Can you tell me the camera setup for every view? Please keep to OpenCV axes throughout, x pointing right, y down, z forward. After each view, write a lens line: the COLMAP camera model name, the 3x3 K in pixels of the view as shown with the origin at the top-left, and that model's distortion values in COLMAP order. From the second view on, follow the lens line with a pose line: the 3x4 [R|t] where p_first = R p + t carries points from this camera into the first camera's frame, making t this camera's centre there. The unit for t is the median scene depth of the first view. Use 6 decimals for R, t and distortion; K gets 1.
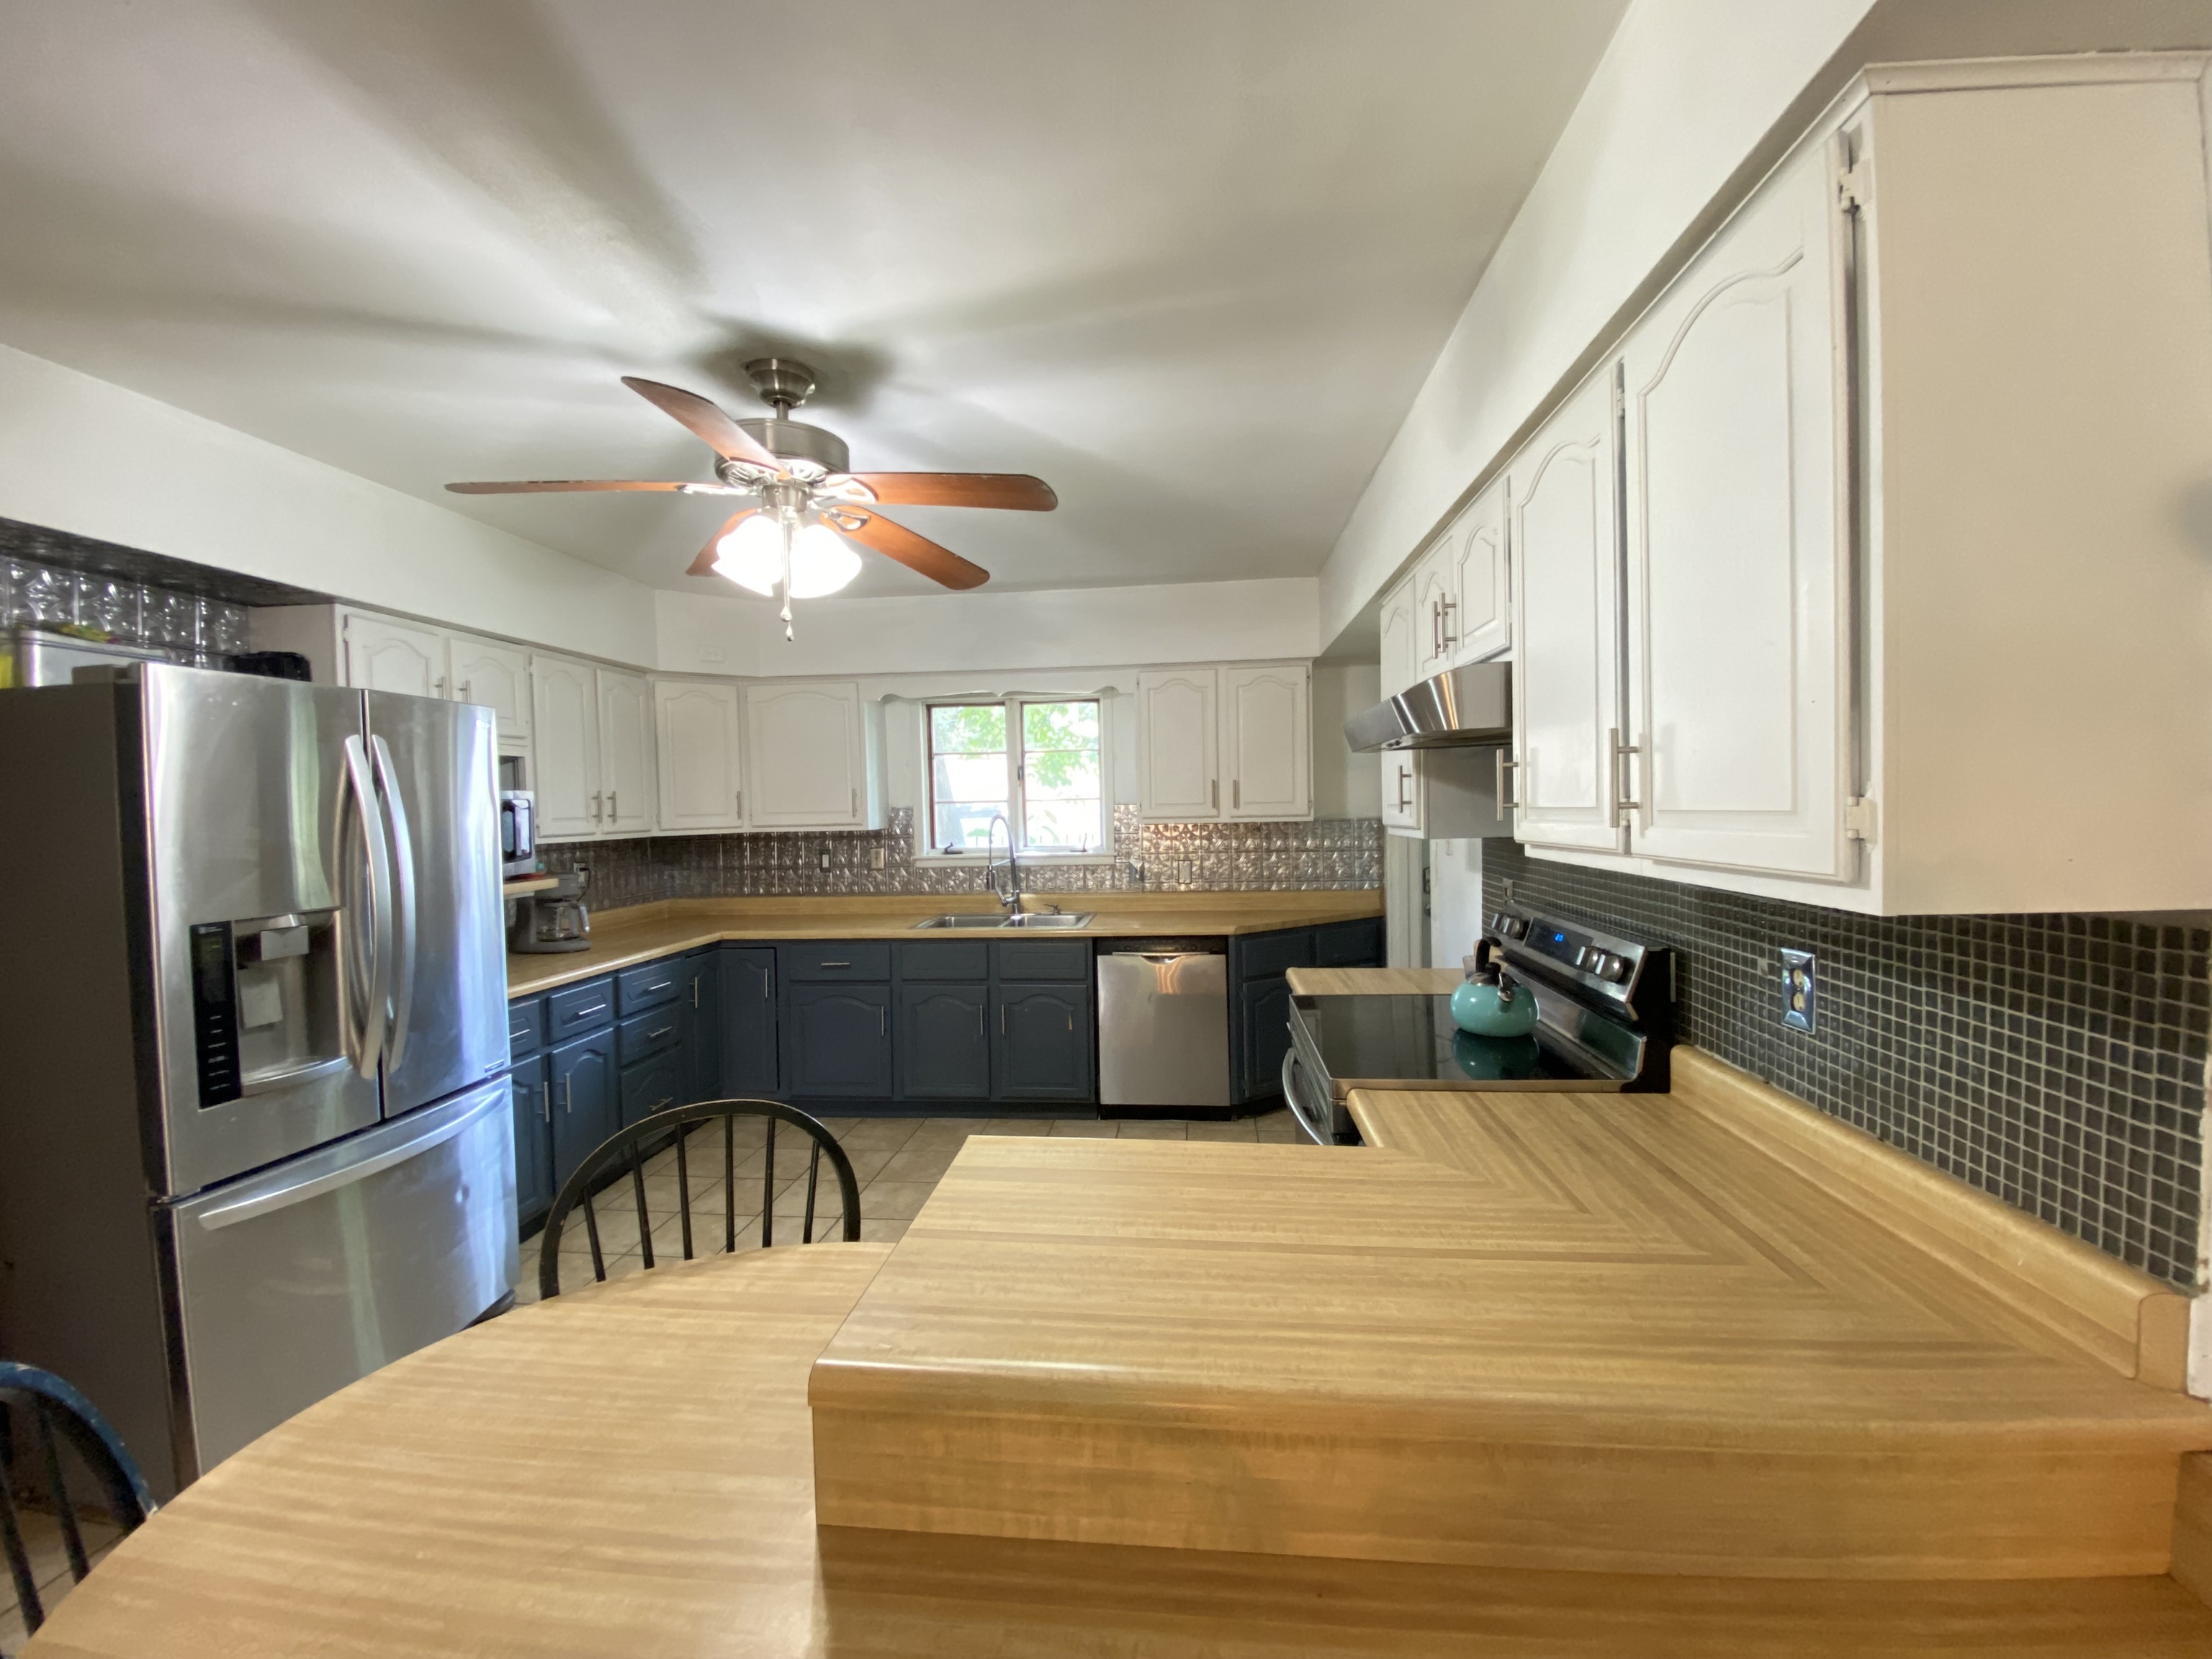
lens RADIAL K [[893.8, 0, 1122.5], [0, 893.8, 820.5], [0, 0, 1]] dist [0.007568, -0.014701]
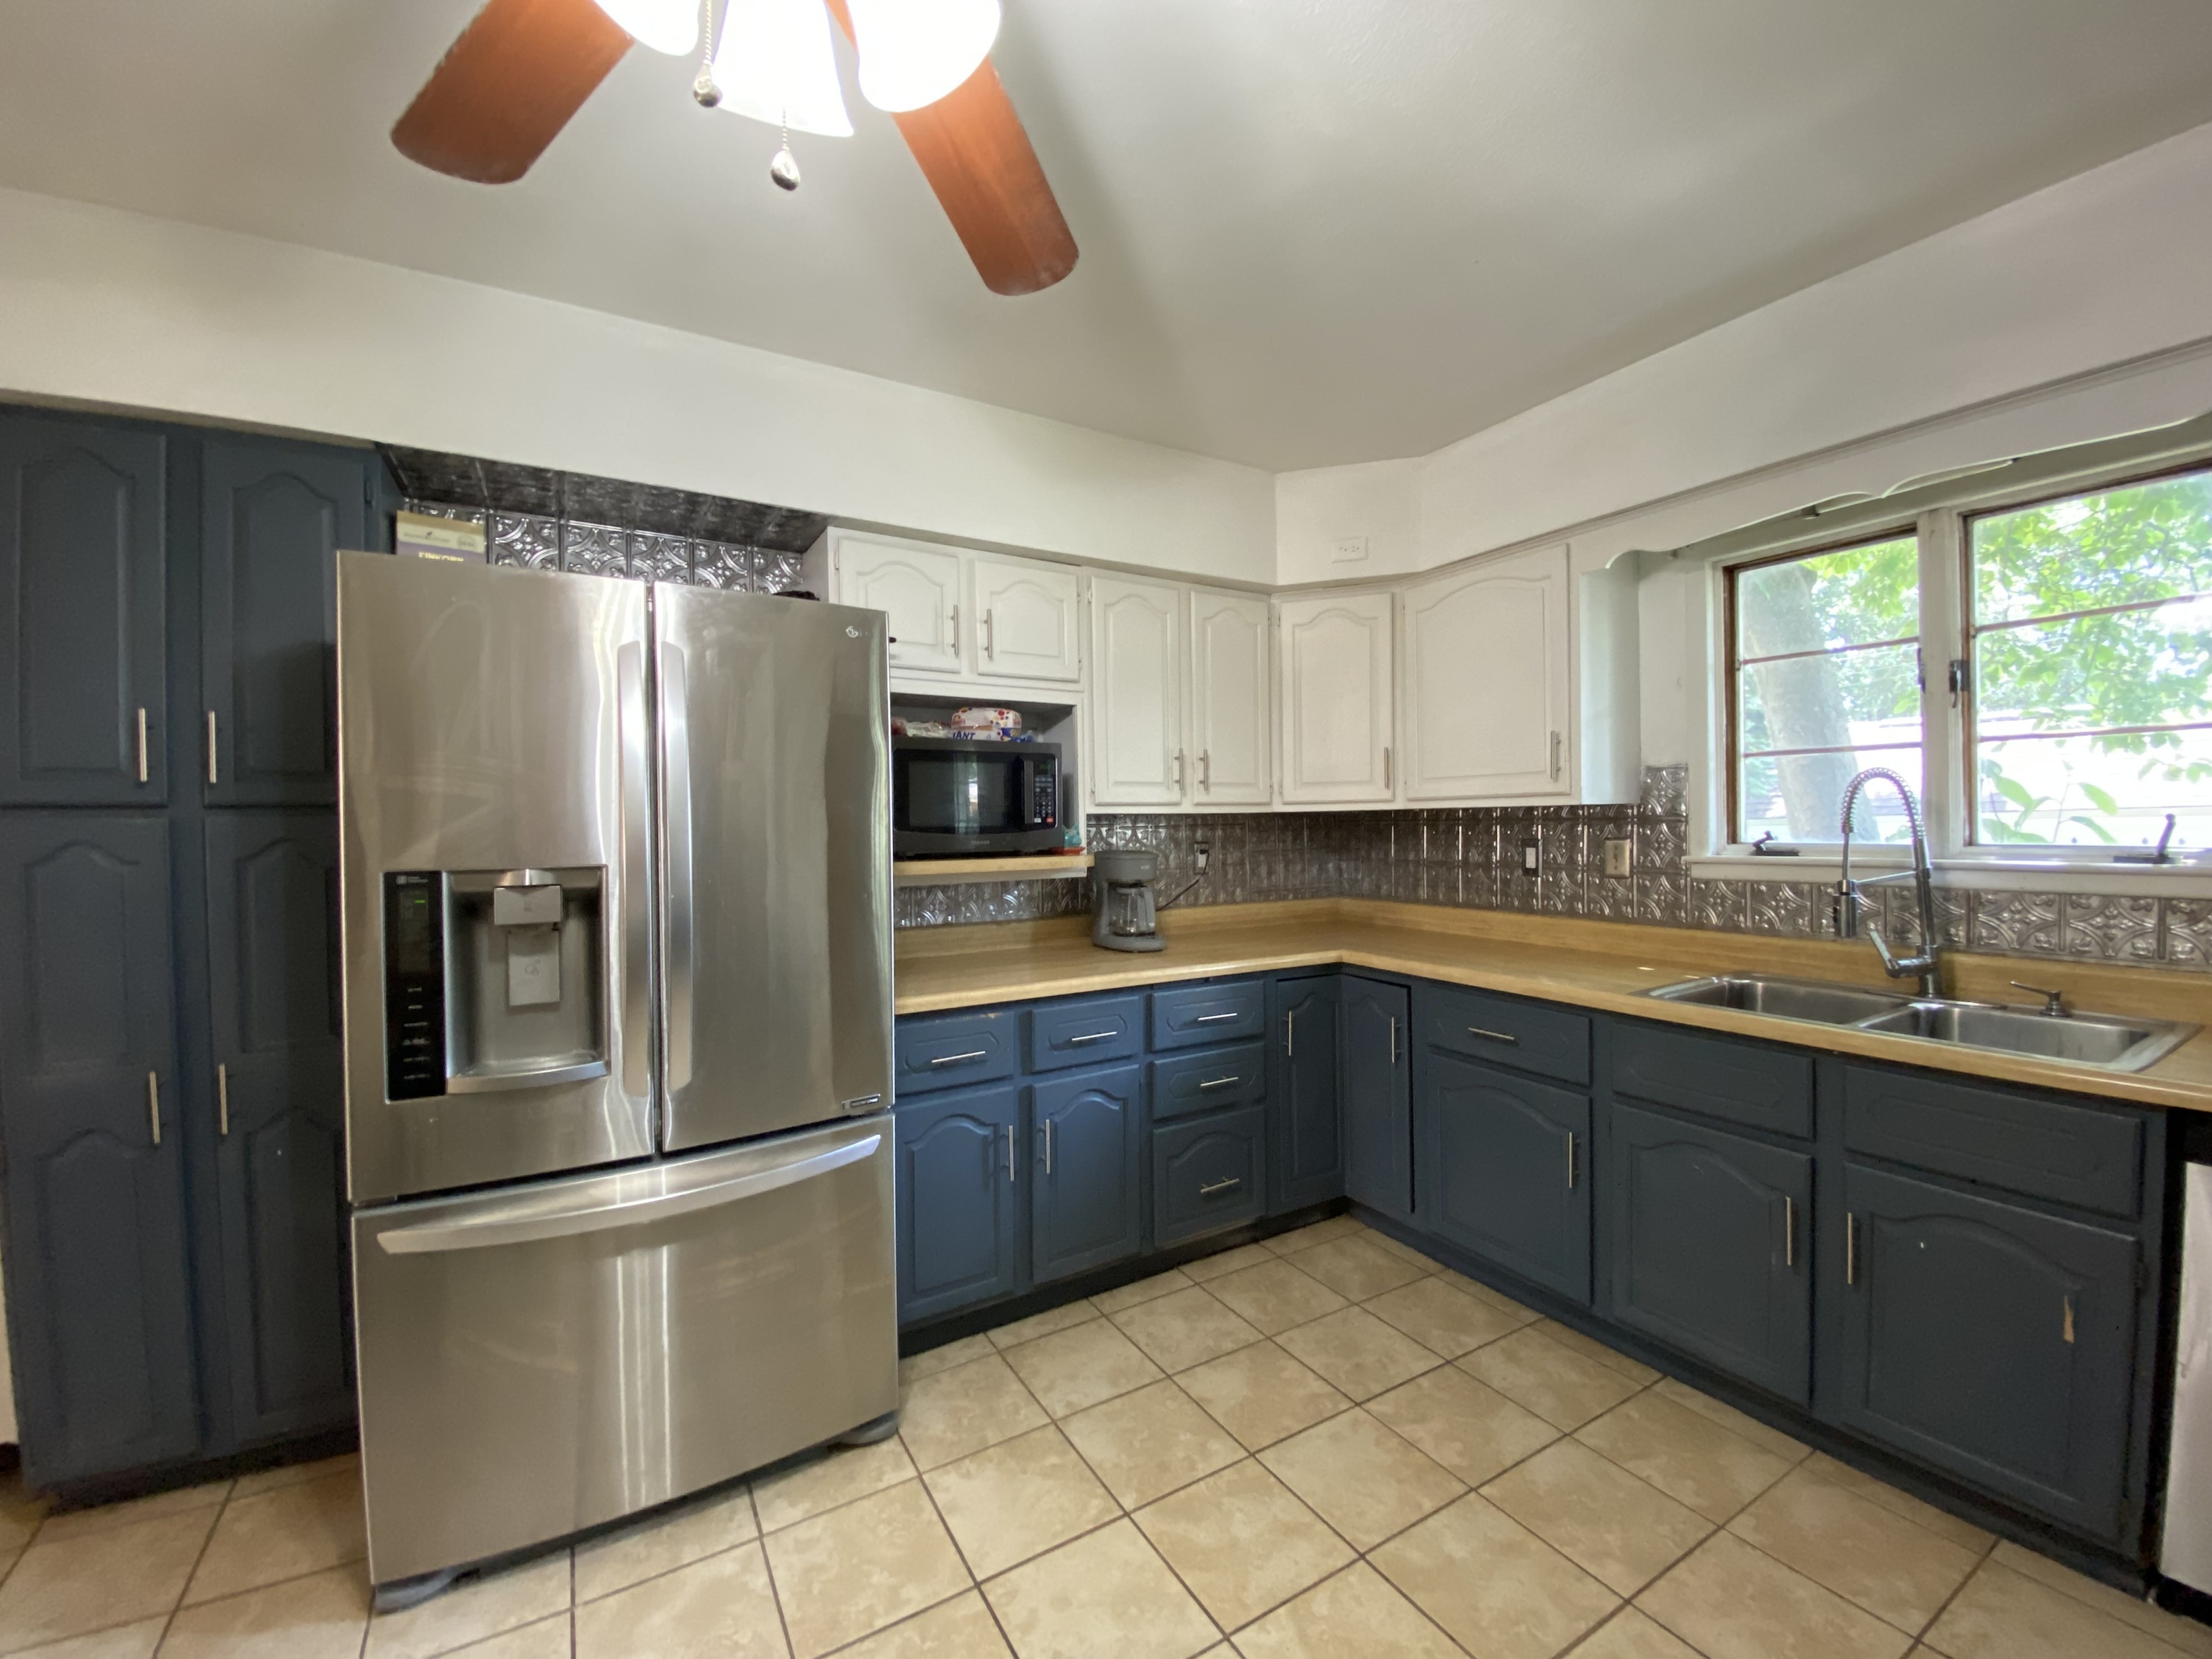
lens RADIAL K [[893.8, 0, 1095.2], [0, 893.8, 825.1], [0, 0, 1]] dist [0.007568, -0.014701]
pose [[0.575127, 0.017744, -0.817872, -0.000108], [-0.015069, 0.999825, 0.011095, 0.021343], [0.817925, 0.005943, 0.575293, 0.412878]]
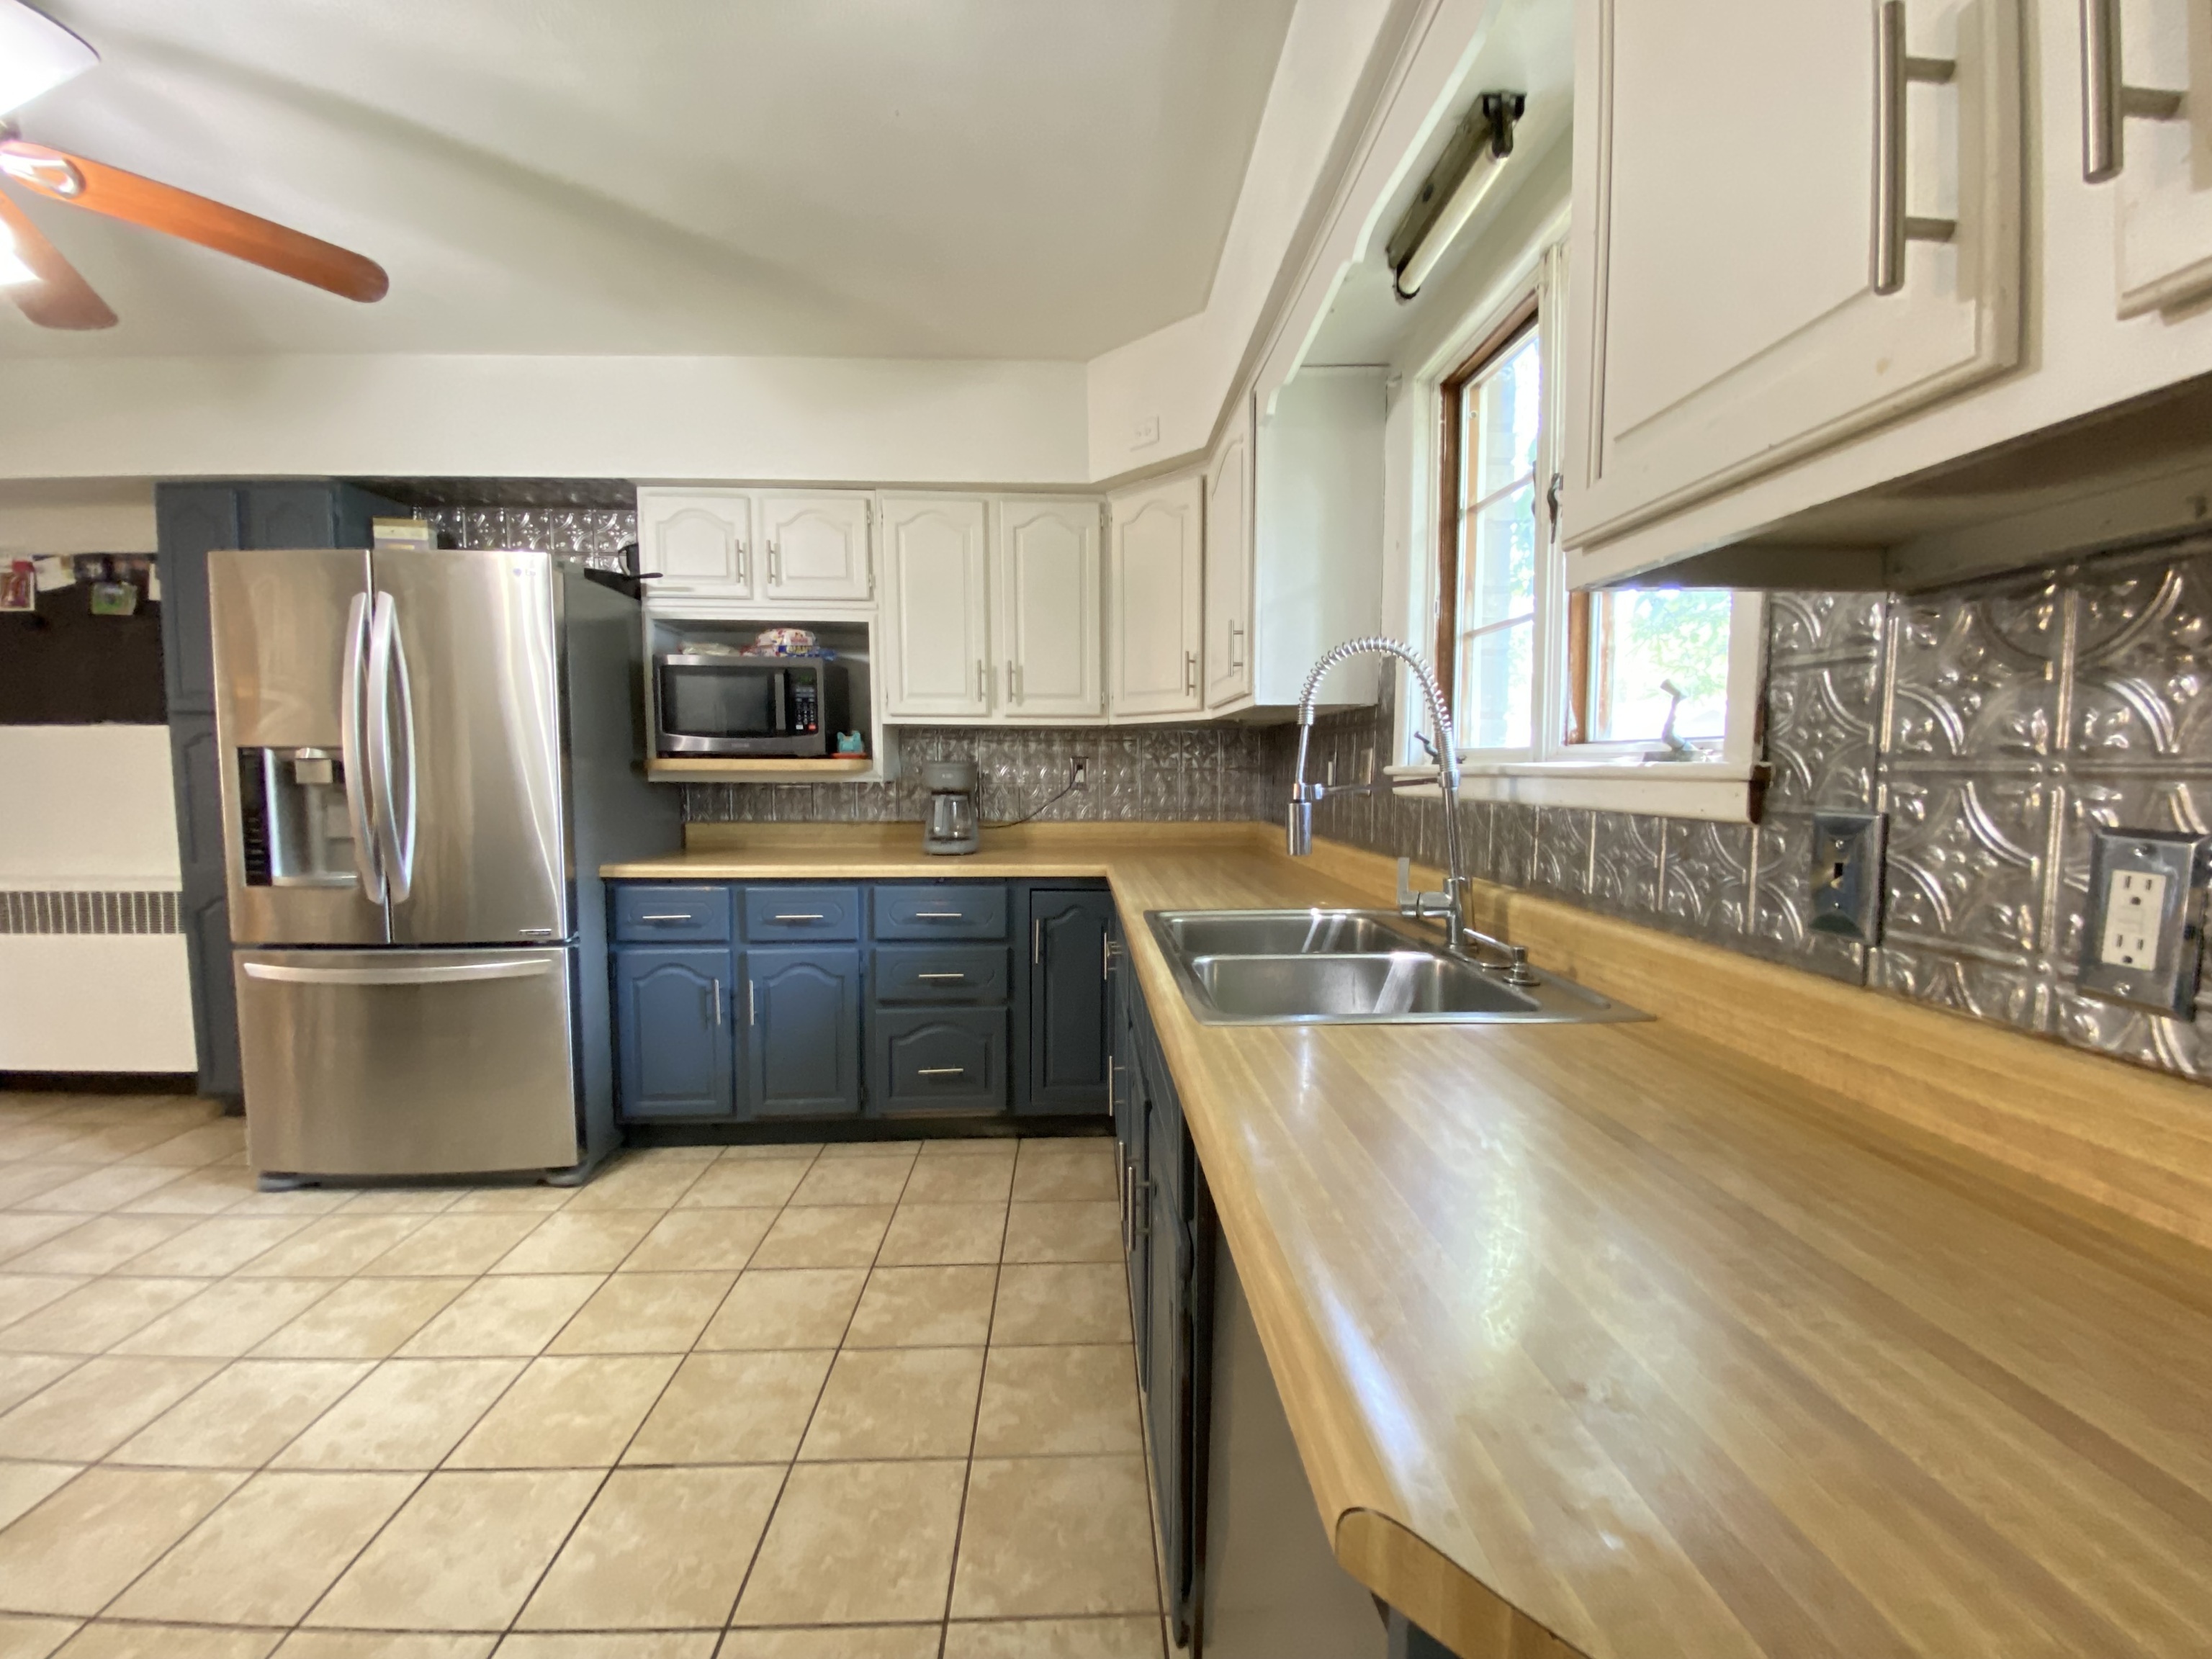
lens RADIAL K [[880.7, 0, 1110.5], [0, 880.7, 835.5], [0, 0, 1]] dist [-0.017776, -0.003580]
pose [[0.141018, 0.097610, -0.985183, 0.168241], [-0.023740, 0.995175, 0.095202, 0.036920], [0.989722, 0.009963, 0.142655, 0.828978]]
